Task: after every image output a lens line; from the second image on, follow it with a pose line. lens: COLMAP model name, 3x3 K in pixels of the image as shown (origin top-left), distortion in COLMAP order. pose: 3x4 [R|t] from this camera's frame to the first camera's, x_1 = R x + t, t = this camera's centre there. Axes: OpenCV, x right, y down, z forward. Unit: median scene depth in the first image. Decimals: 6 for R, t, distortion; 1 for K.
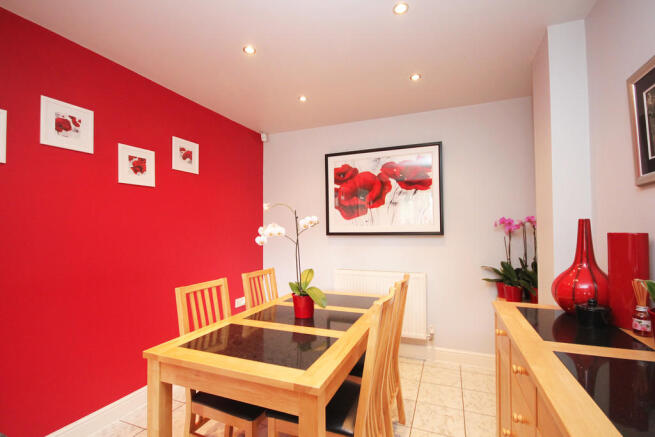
lens RADIAL K [[303.1, 0, 325.6], [0, 303.1, 224.0], [0, 0, 1]] dist [-0.000073, -0.000106]
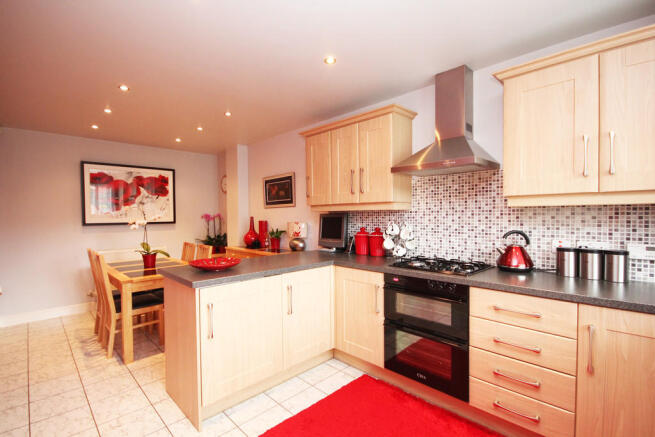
lens RADIAL K [[303.1, 0, 333.5], [0, 303.1, 230.4], [0, 0, 1]] dist [-0.000073, -0.000106]
pose [[0.364292, -0.046311, 0.930133, -0.866936], [-0.010315, 0.998501, 0.053755, -0.024529], [-0.931228, -0.029177, 0.363268, -0.463535]]
